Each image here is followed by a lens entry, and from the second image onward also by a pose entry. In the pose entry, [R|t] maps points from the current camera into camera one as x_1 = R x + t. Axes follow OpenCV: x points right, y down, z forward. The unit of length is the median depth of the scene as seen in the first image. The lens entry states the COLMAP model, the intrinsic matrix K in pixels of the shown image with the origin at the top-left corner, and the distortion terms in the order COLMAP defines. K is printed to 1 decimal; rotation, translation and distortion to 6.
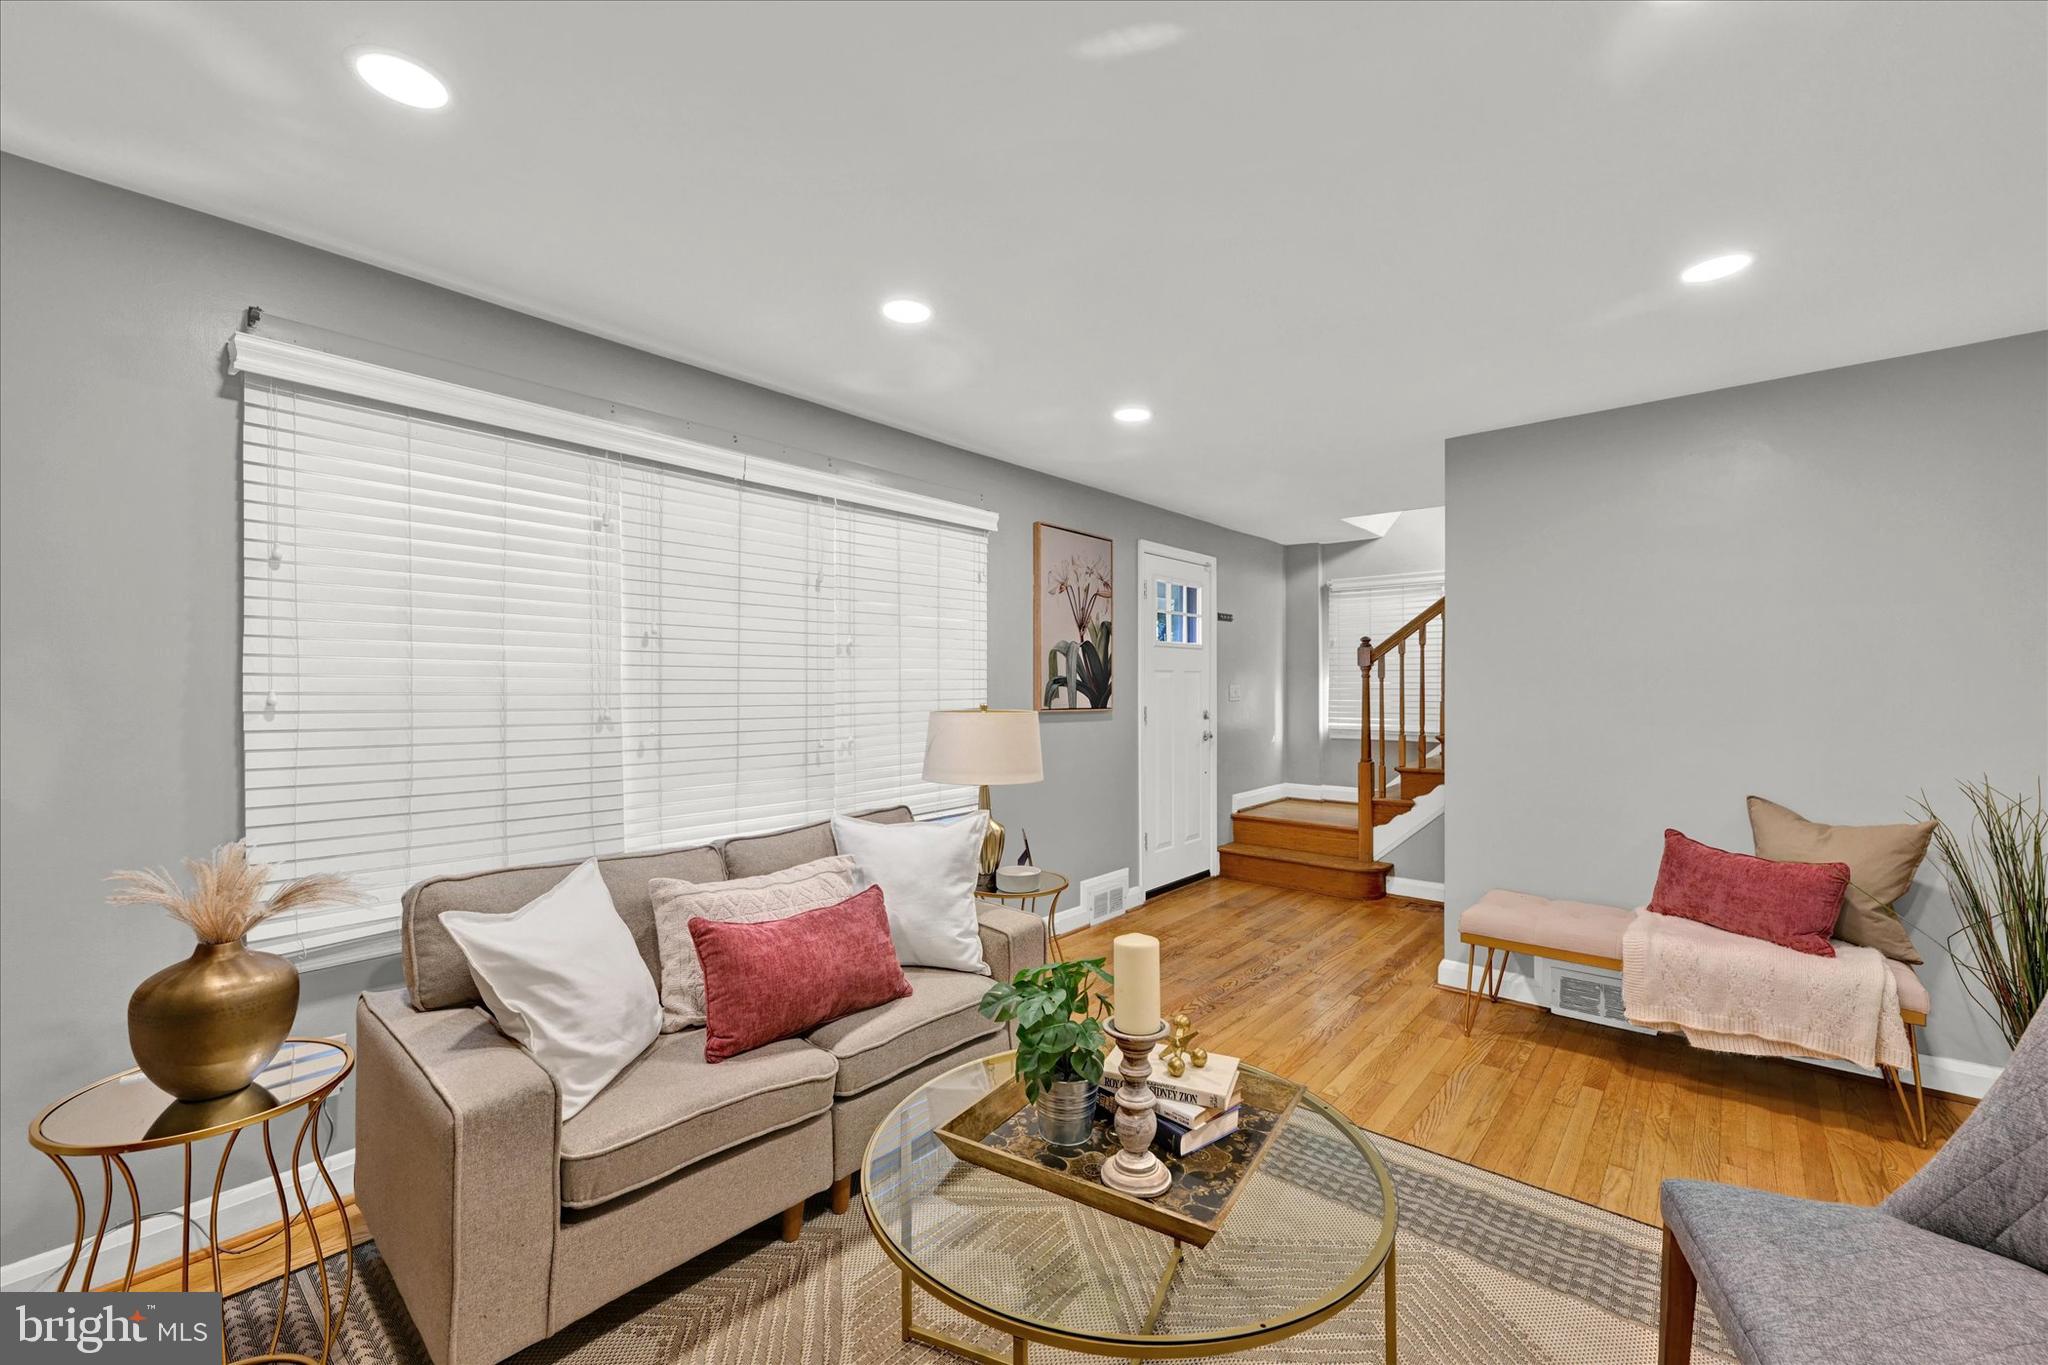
lens RADIAL K [[836.0, 0, 1007.0], [0, 836.0, 679.0], [0, 0, 1]] dist [-0.013114, 0.005872]
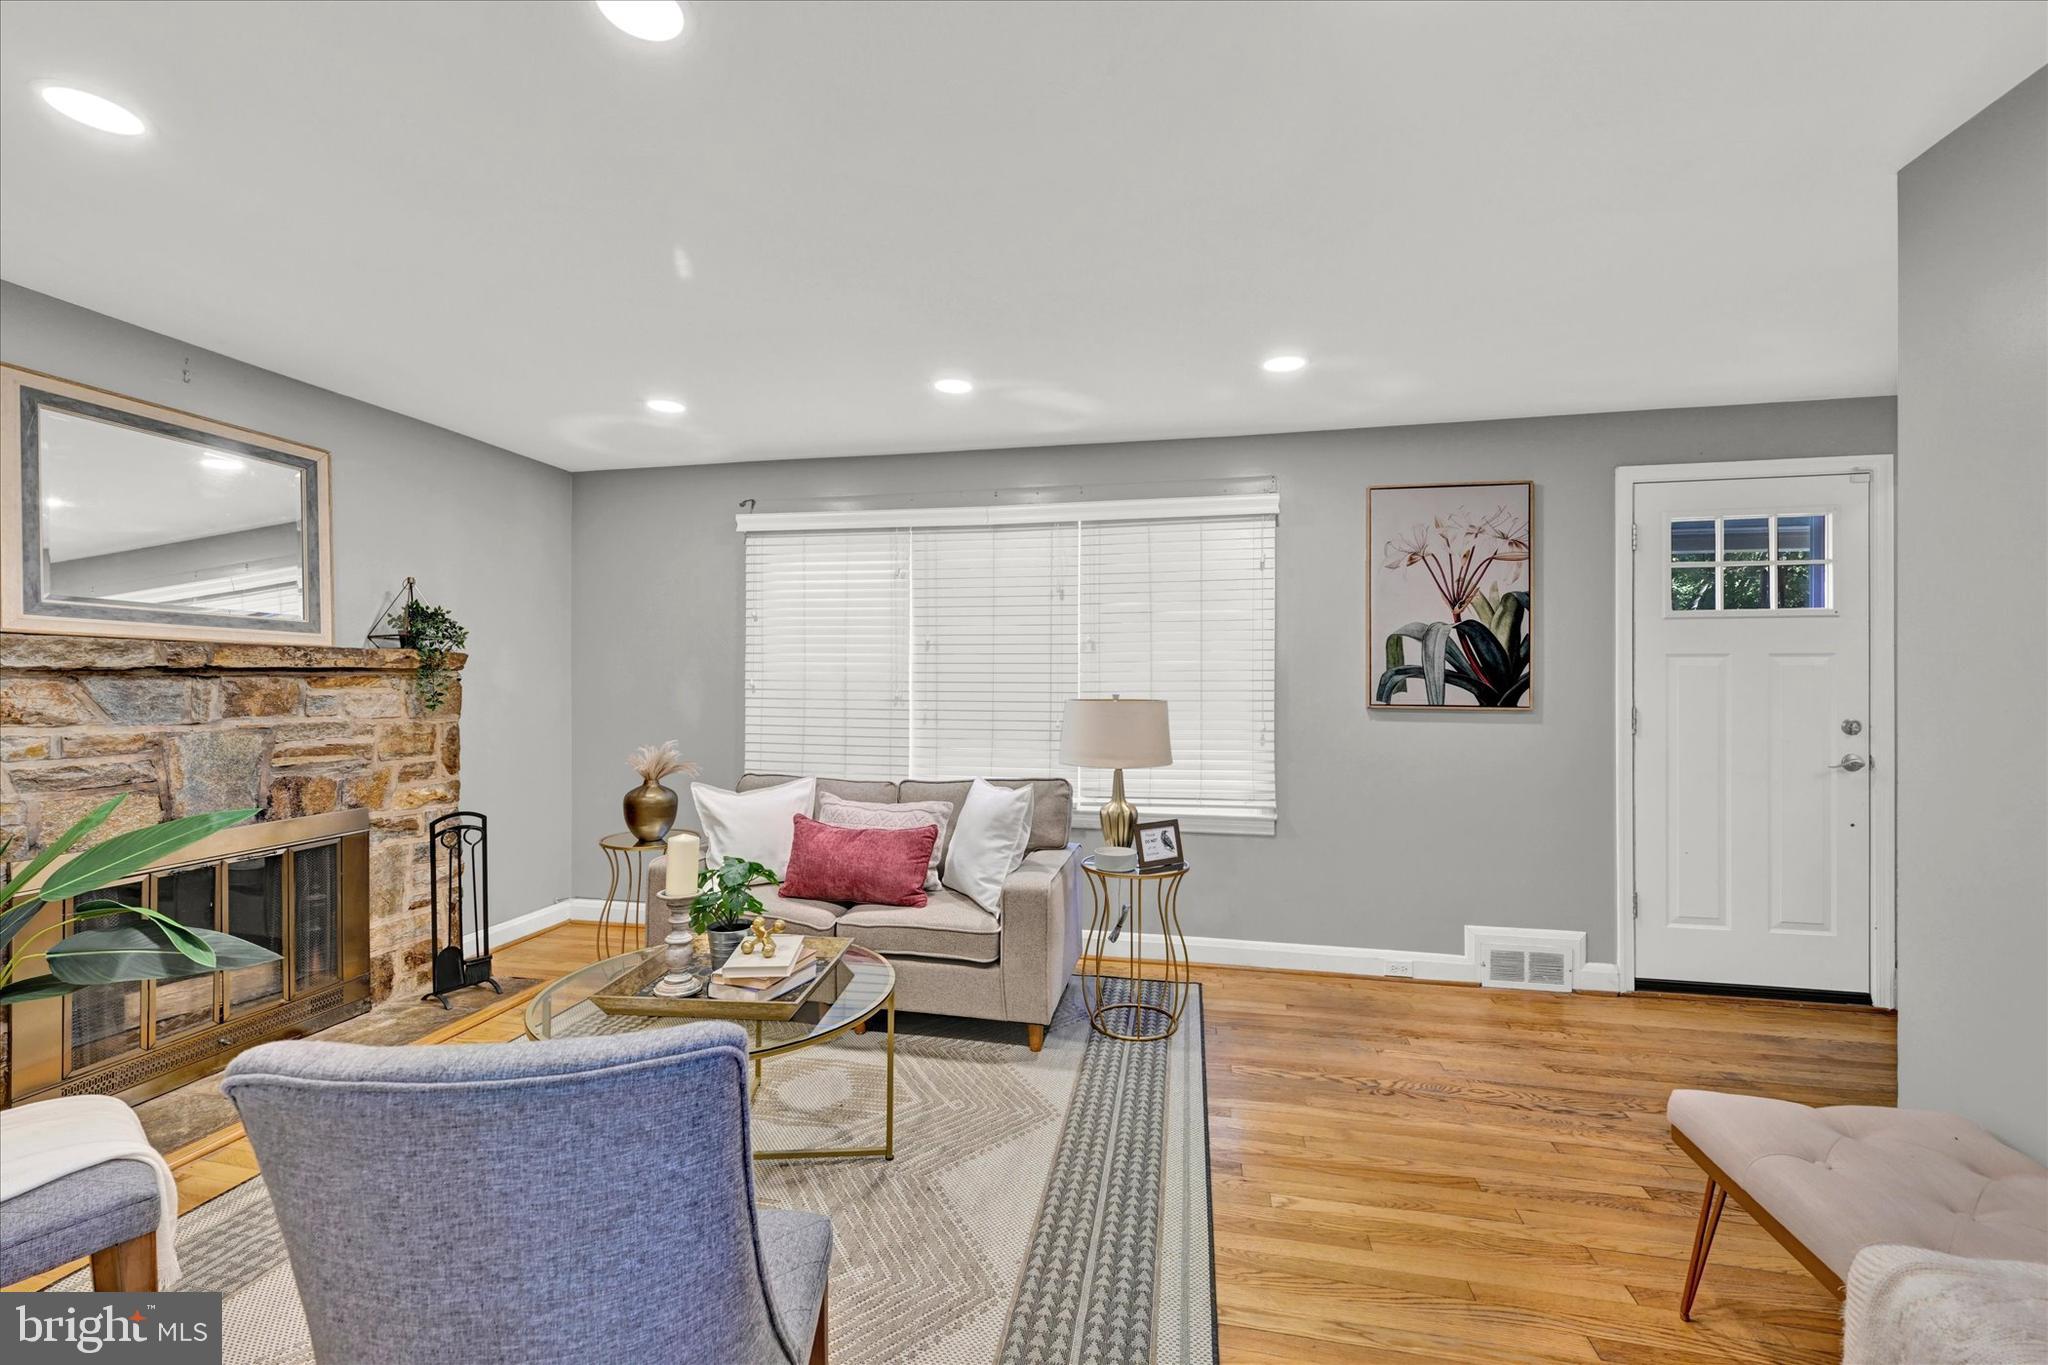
lens RADIAL K [[824.2, 0, 1017.7], [0, 824.2, 672.3], [0, 0, 1]] dist [-0.002352, -0.000043]
pose [[0.487307, -0.008803, -0.873186, 0.557315], [0.005335, 0.999961, -0.007104, 0.006800], [0.873214, -0.001197, 0.487335, 0.248113]]
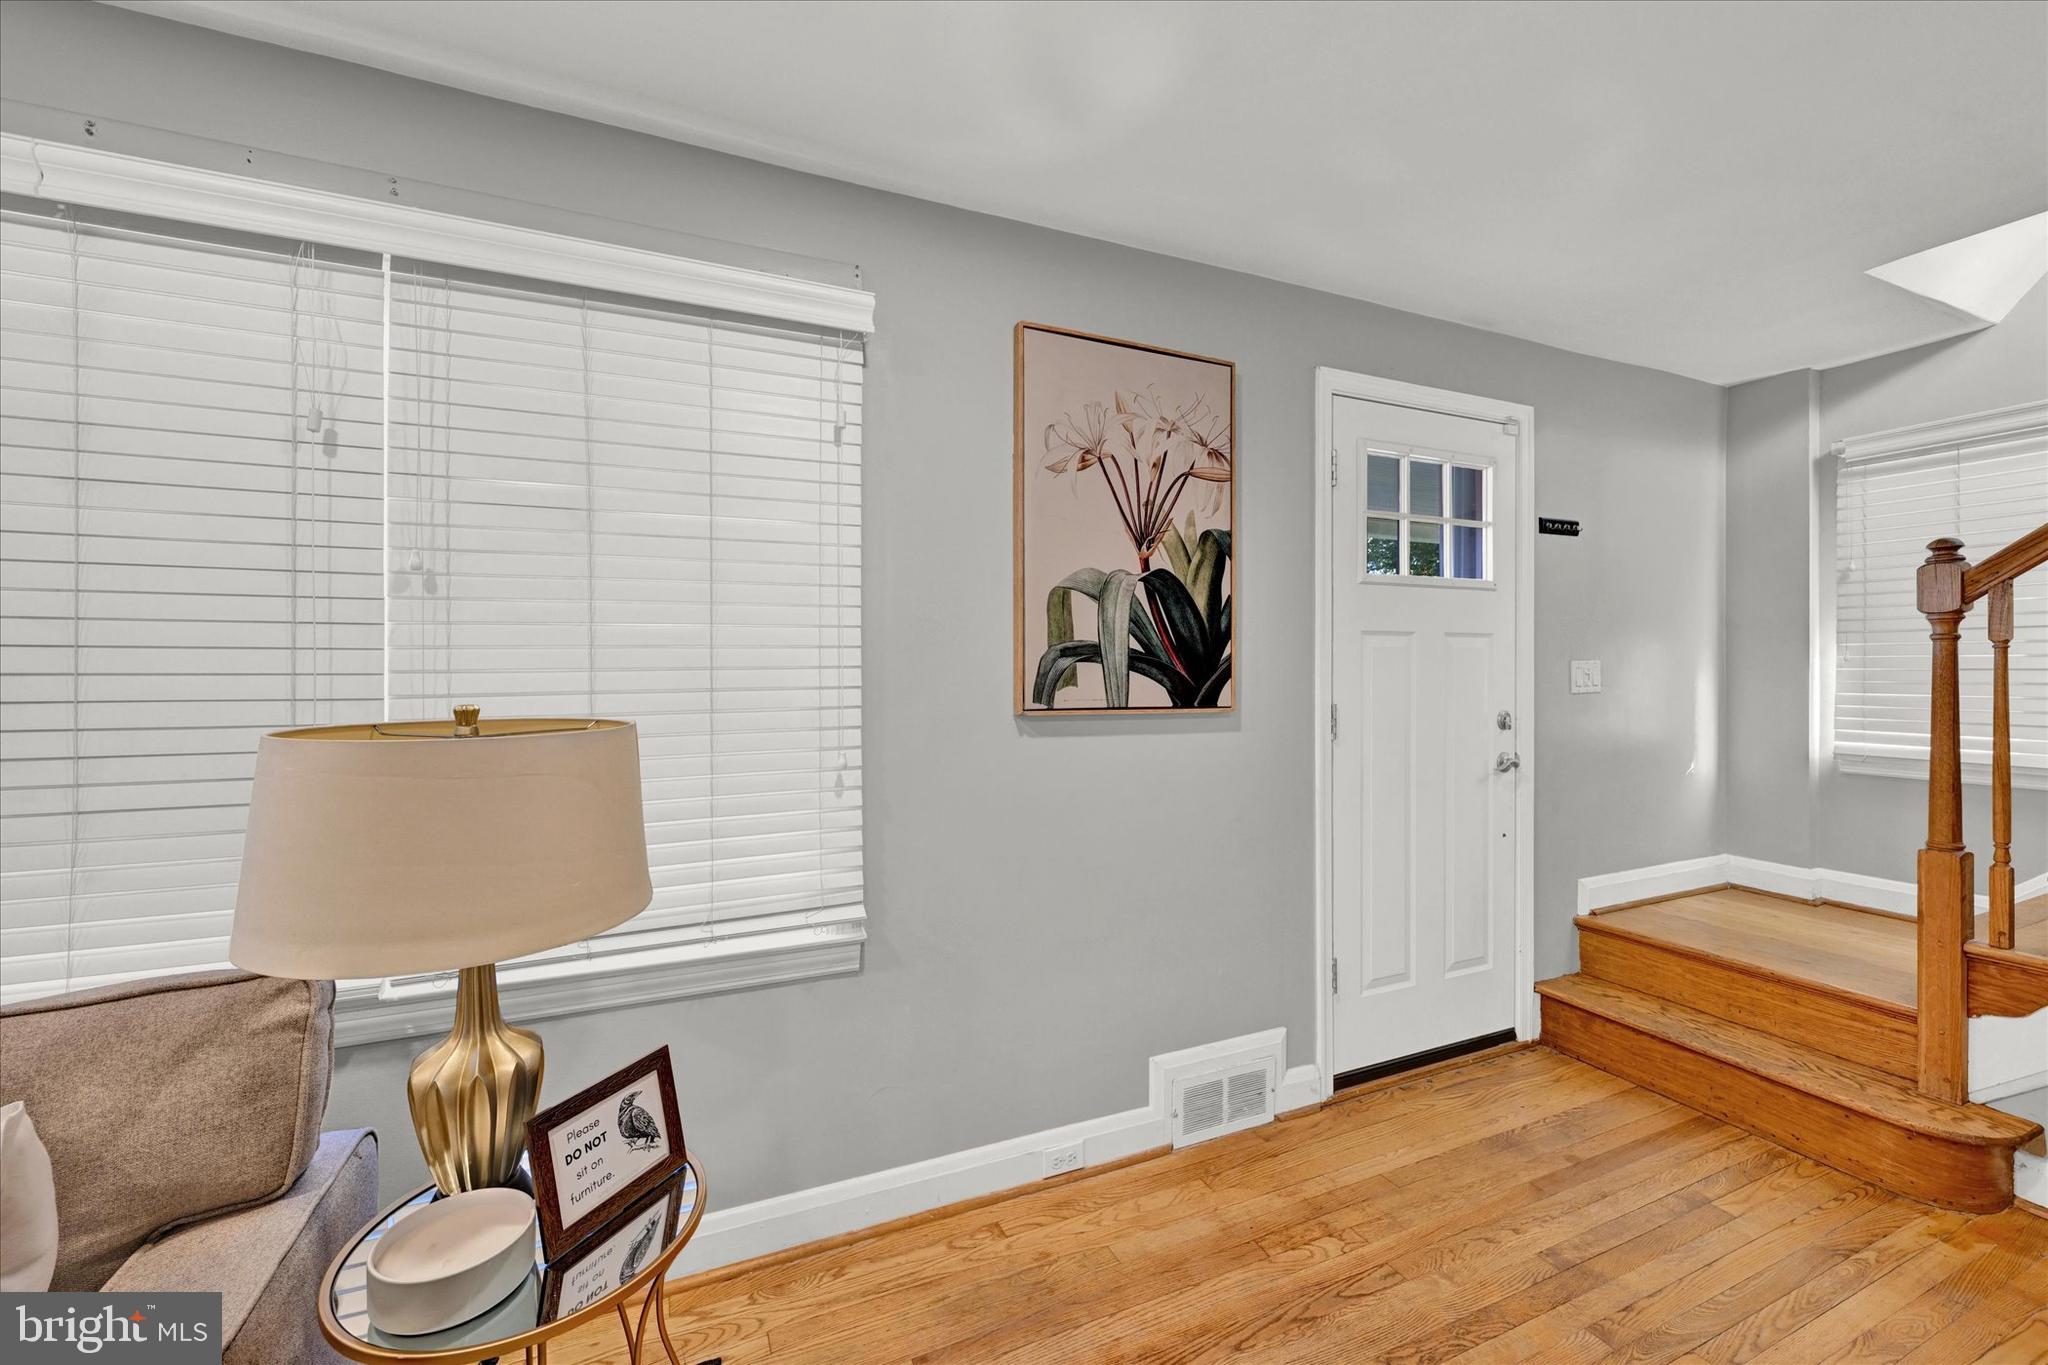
lens RADIAL K [[824.2, 0, 1017.7], [0, 824.2, 672.3], [0, 0, 1]] dist [-0.002352, -0.000043]
pose [[0.907250, -0.000318, -0.420591, 0.219803], [0.005048, 0.999936, 0.010133, 0.009218], [0.420561, -0.011316, 0.907194, 0.520799]]
